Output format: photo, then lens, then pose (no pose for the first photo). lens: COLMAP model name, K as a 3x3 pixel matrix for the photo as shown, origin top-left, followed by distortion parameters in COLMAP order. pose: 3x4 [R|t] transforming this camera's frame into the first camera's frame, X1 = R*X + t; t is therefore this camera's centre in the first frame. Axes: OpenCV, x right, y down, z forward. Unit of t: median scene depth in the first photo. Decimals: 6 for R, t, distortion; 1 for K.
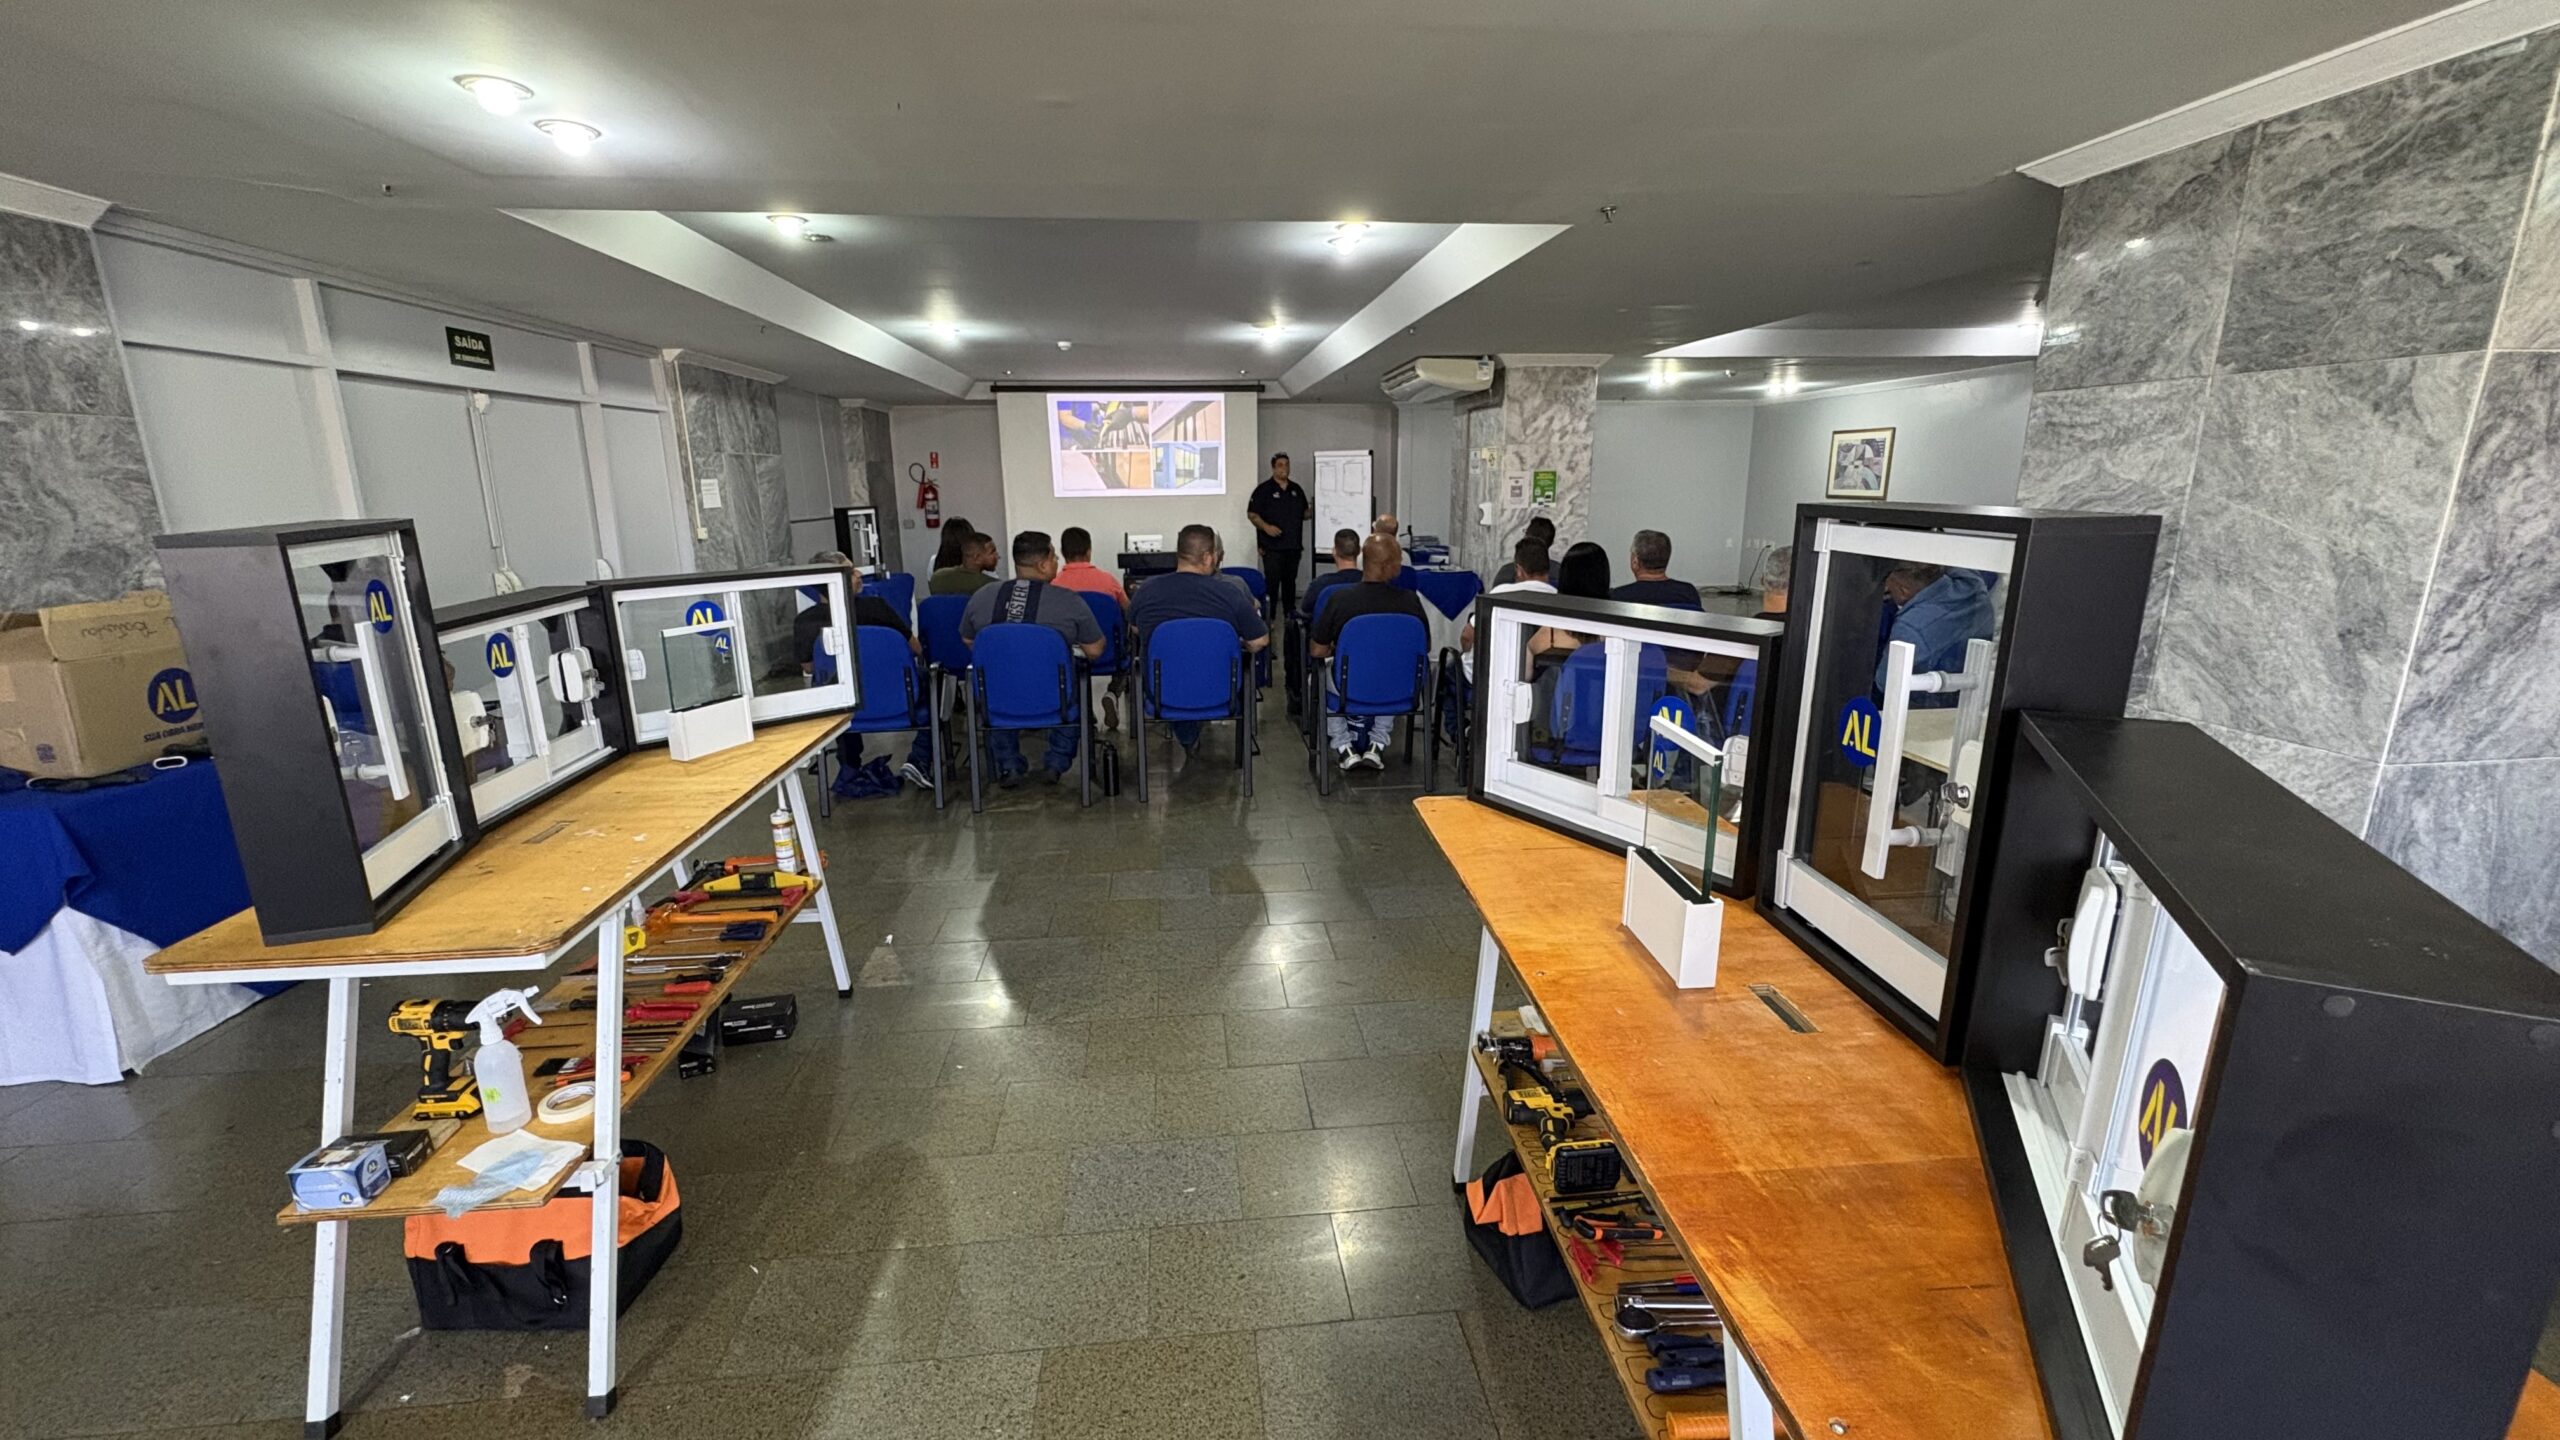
lens RADIAL K [[1020.7, 0, 1259.8], [0, 1020.7, 722.1], [0, 0, 1]] dist [0.000292, 0.000198]
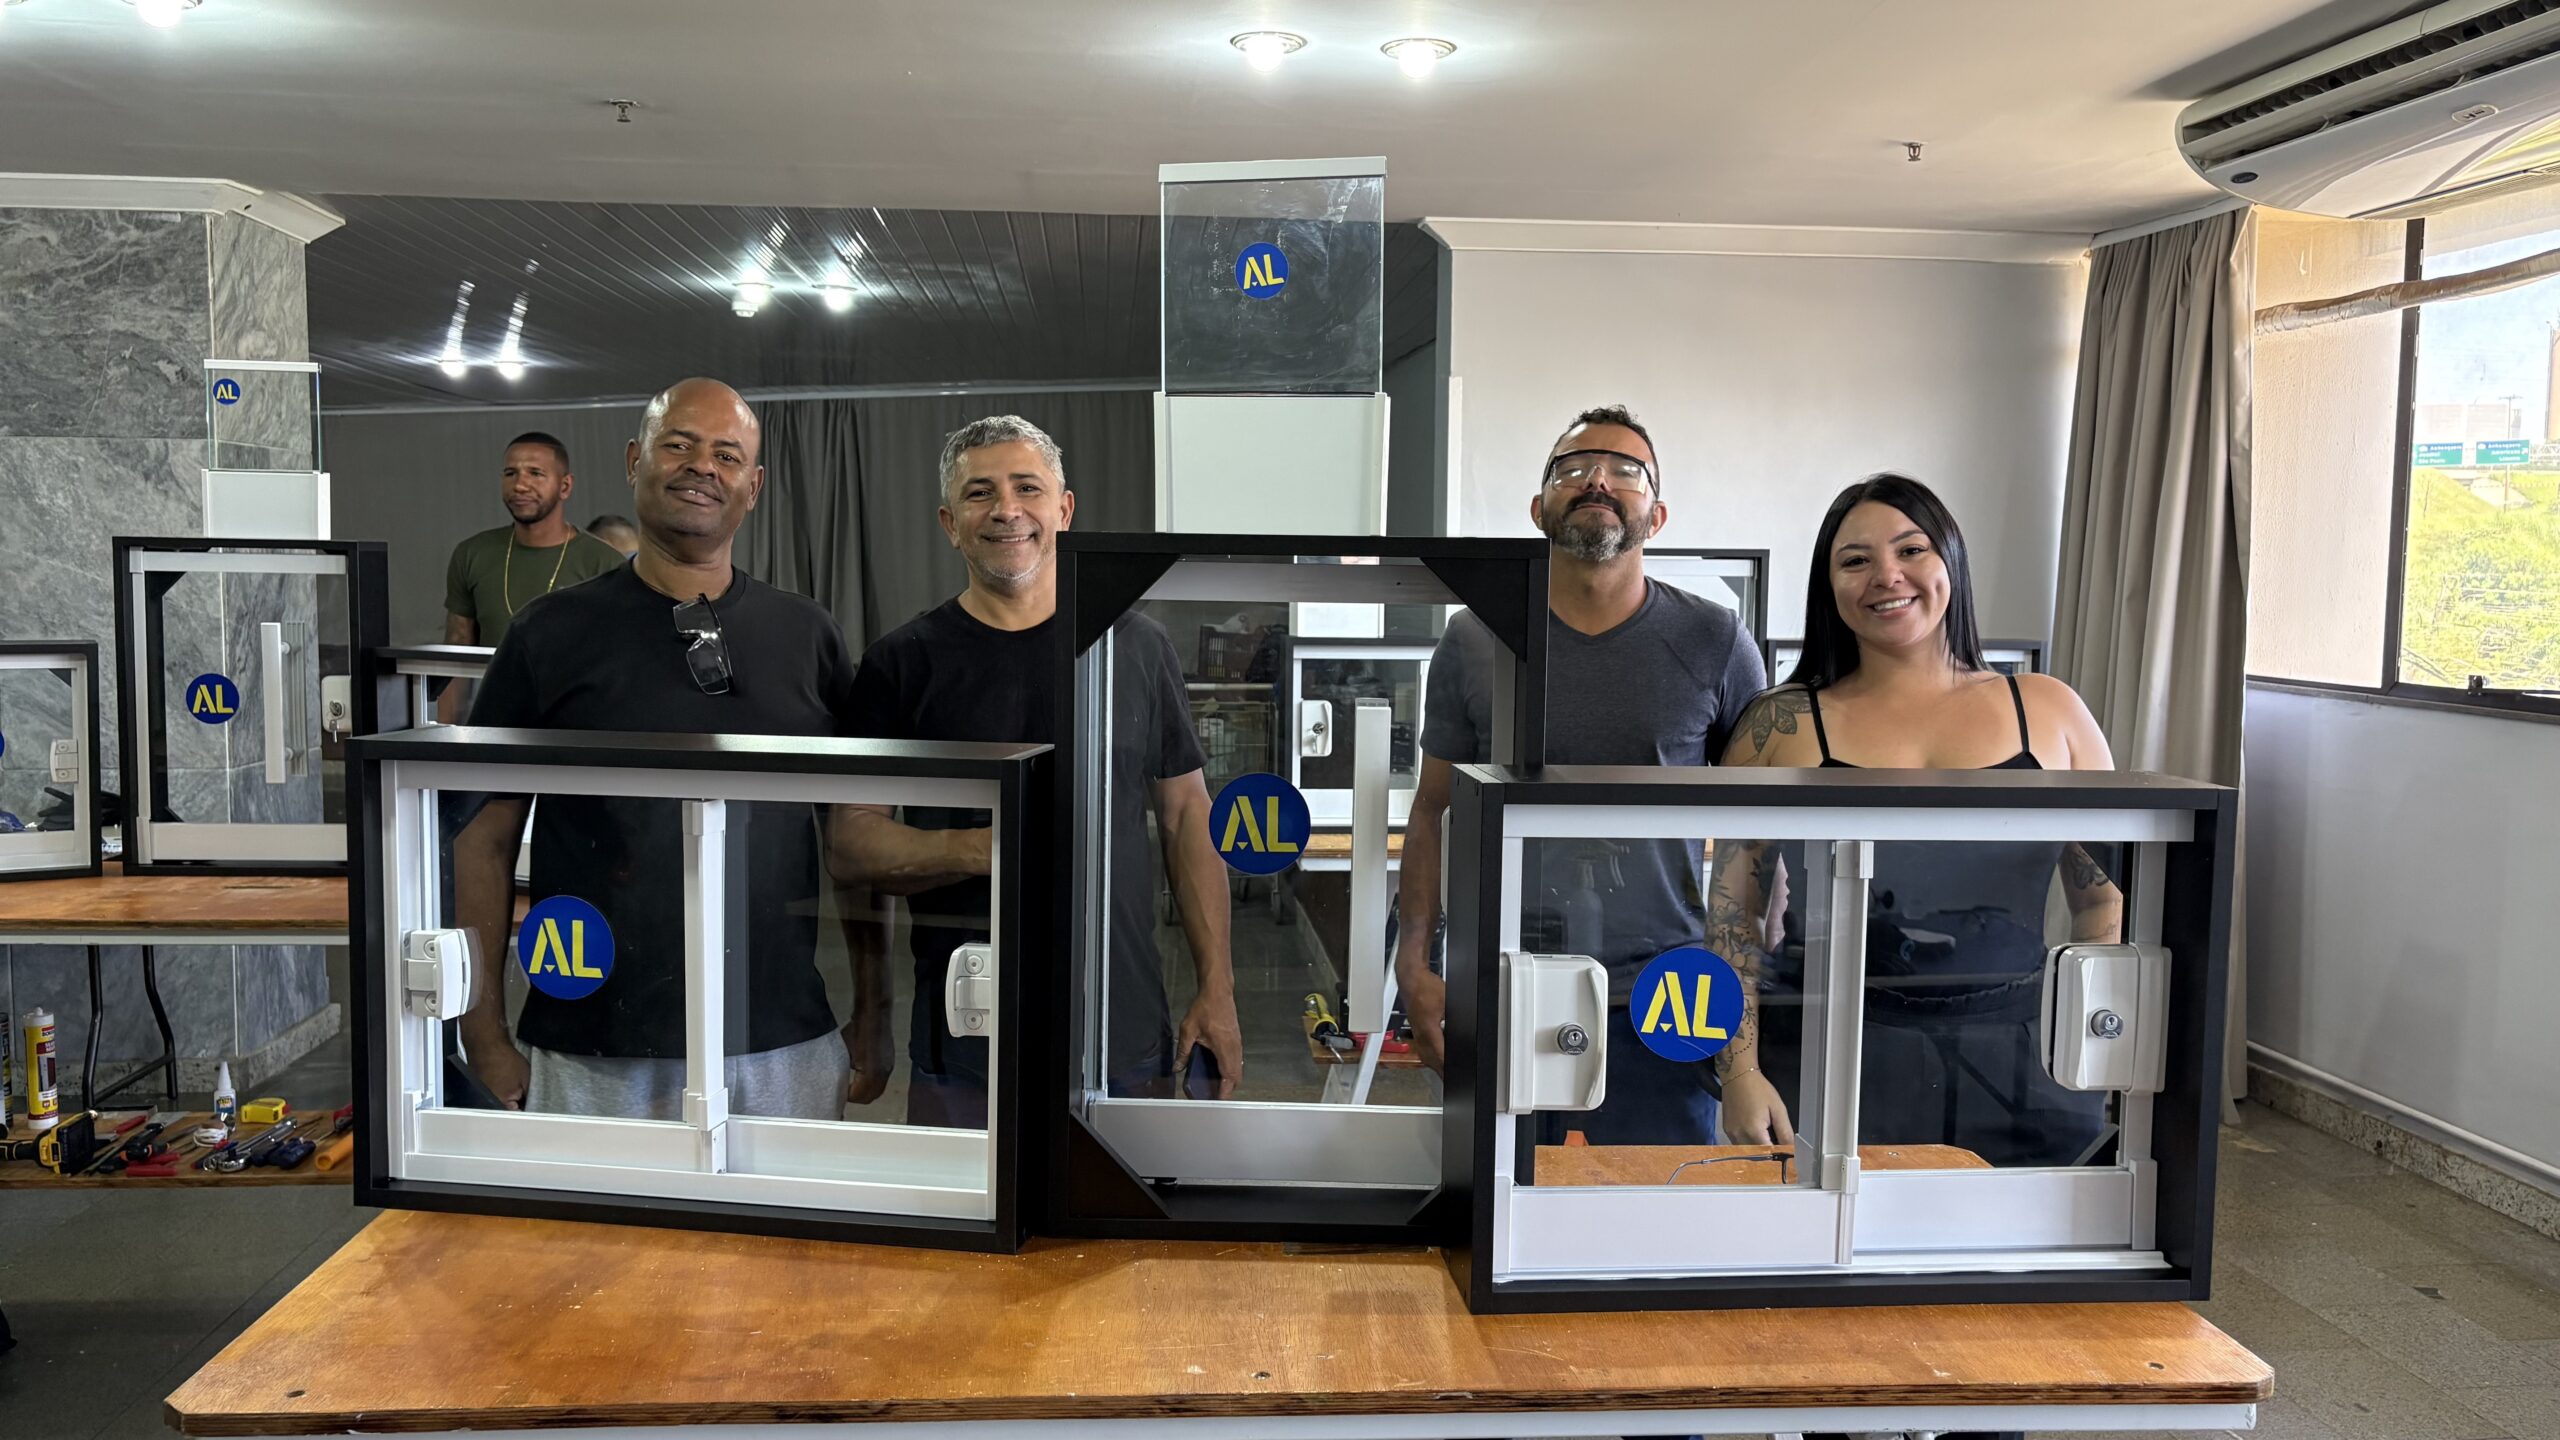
lens RADIAL K [[1937.6, 0, 1261.8], [0, 1937.6, 730.6], [0, 0, 1]] dist [0.031927, -0.026709]
pose [[0.011947, -0.079681, 0.996749, -1.096245], [0.227652, 0.970859, 0.074883, 0.096103], [-0.973669, 0.226018, 0.029738, -0.245583]]
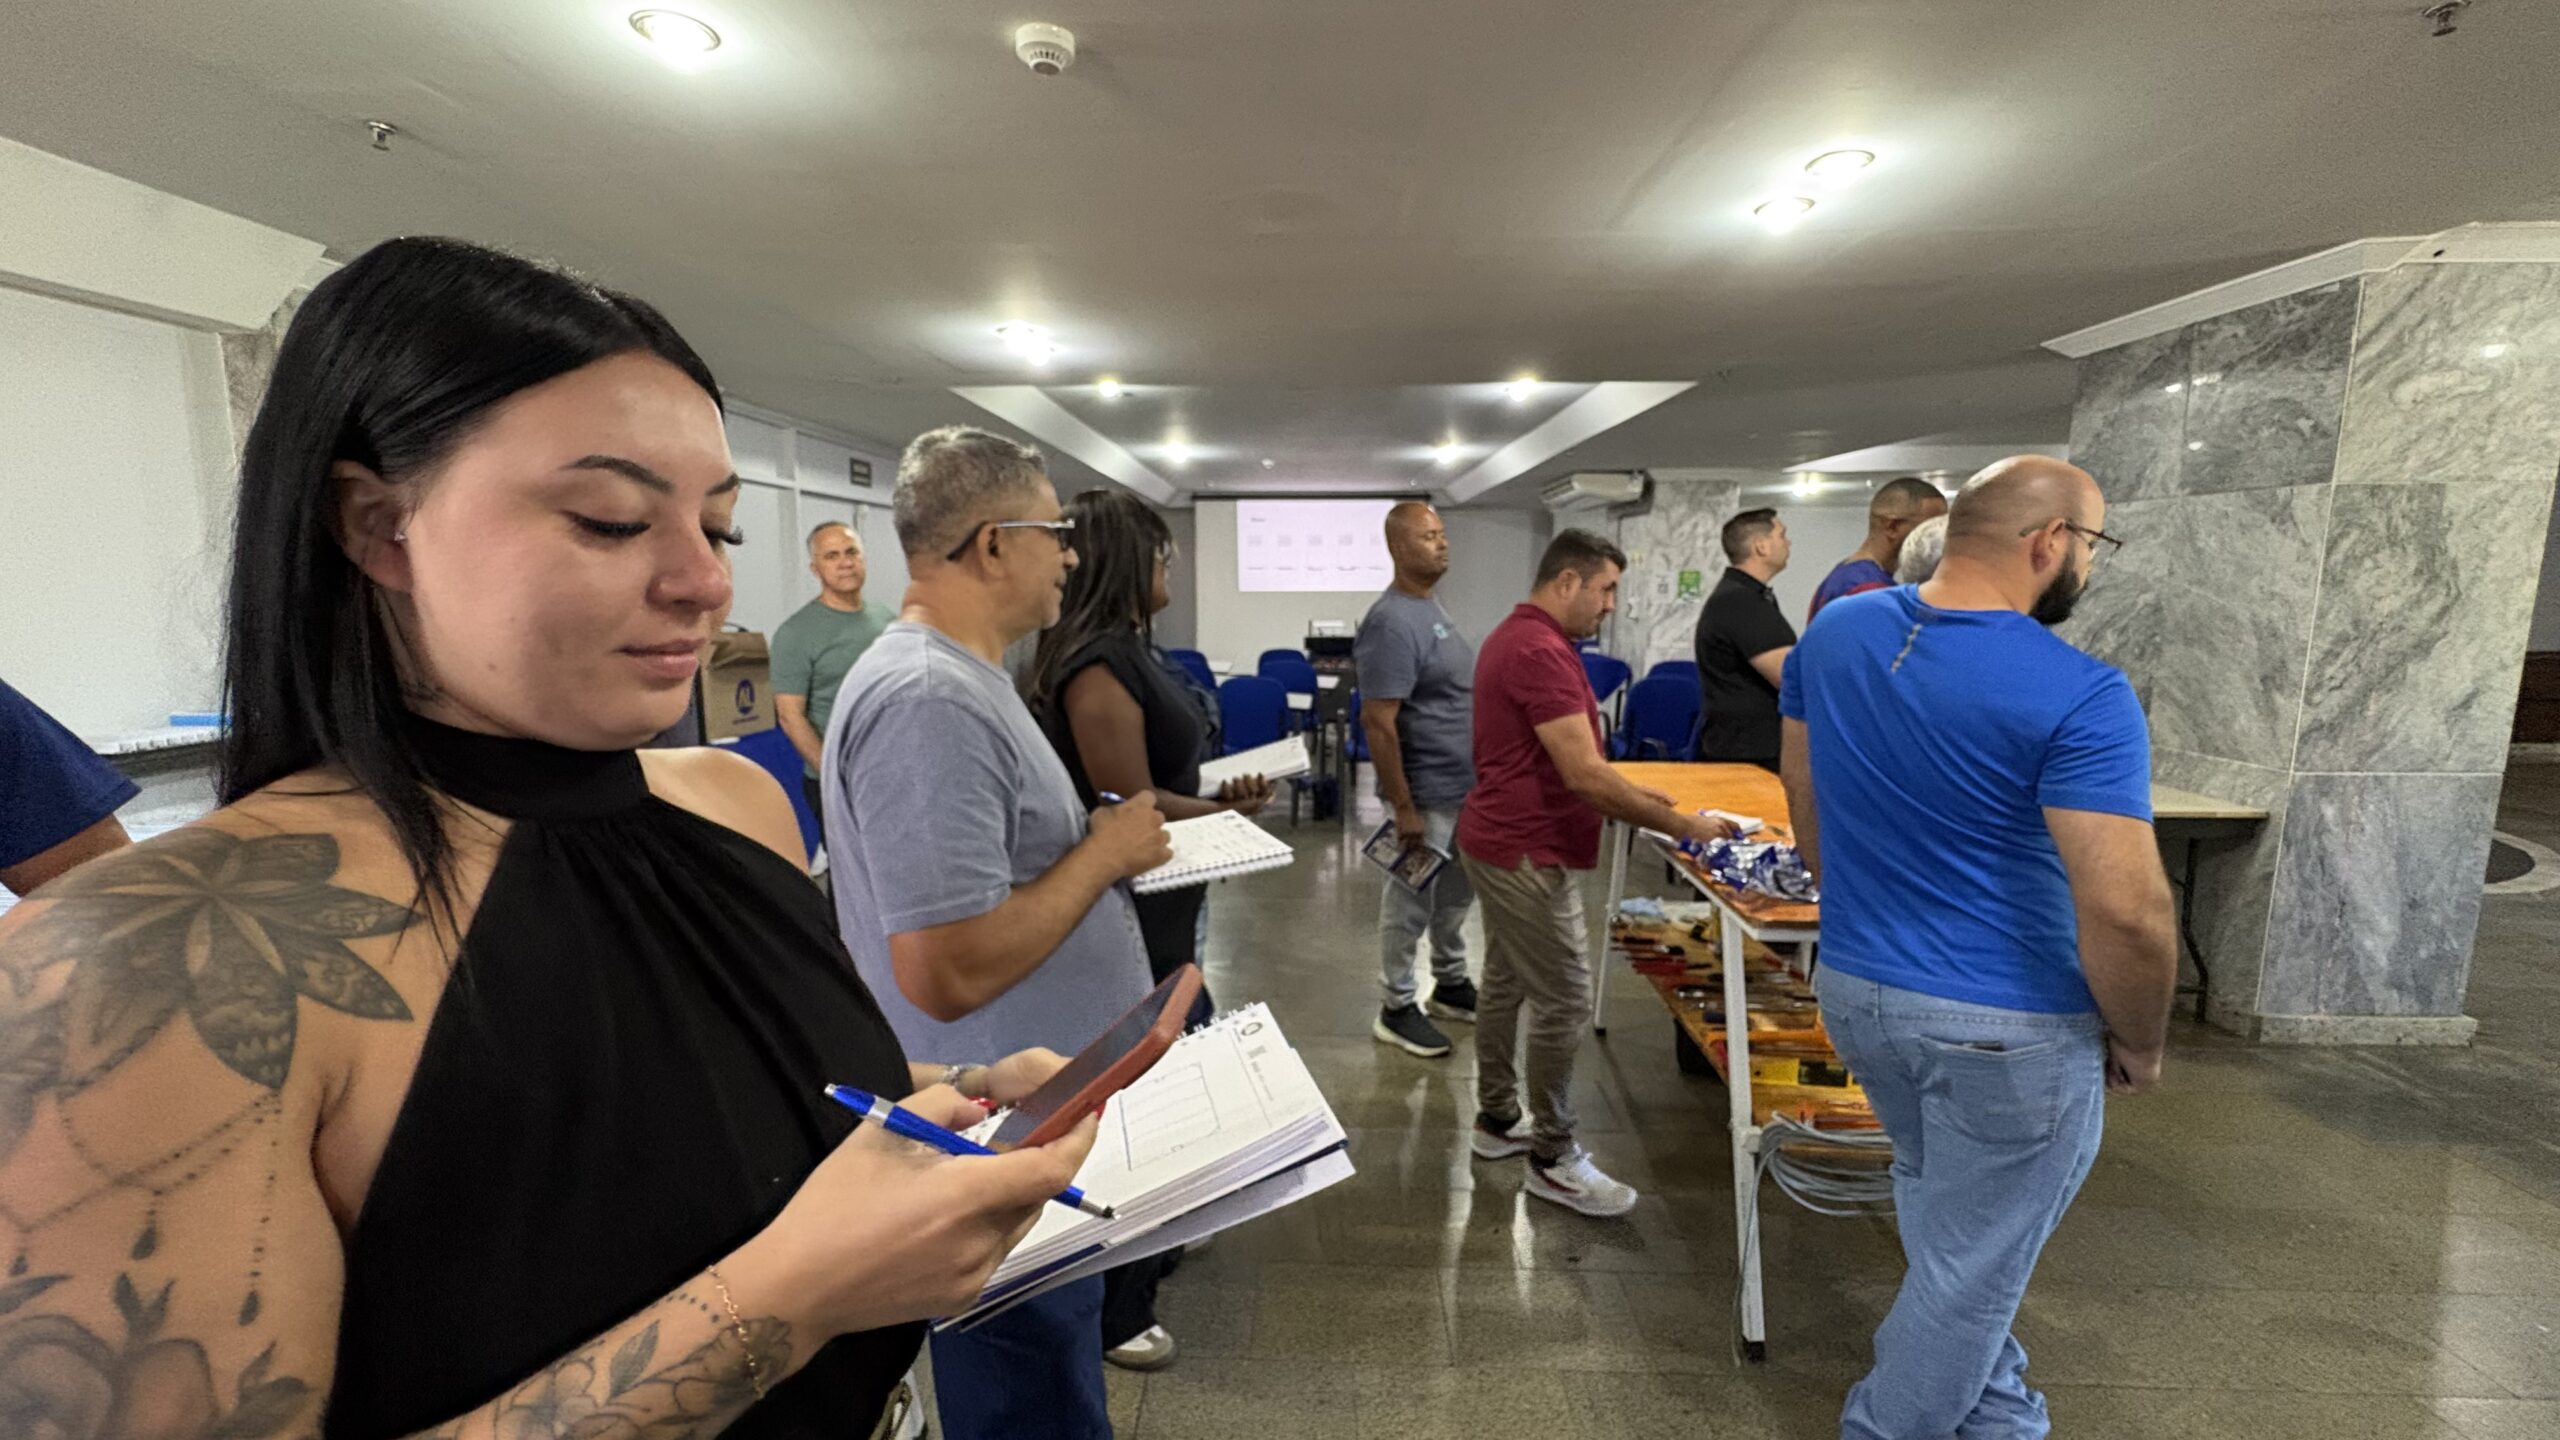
lens RADIAL K [[1020.7, 0, 1260.8], [0, 1020.7, 731.1], [0, 0, 1]] dist [0.000292, 0.000198]
pose [[0.990004, 0.030983, -0.137594, -0.092177], [-0.042925, 0.995482, -0.084693, 0.154469], [0.134348, 0.089752, 0.986861, -0.528586]]
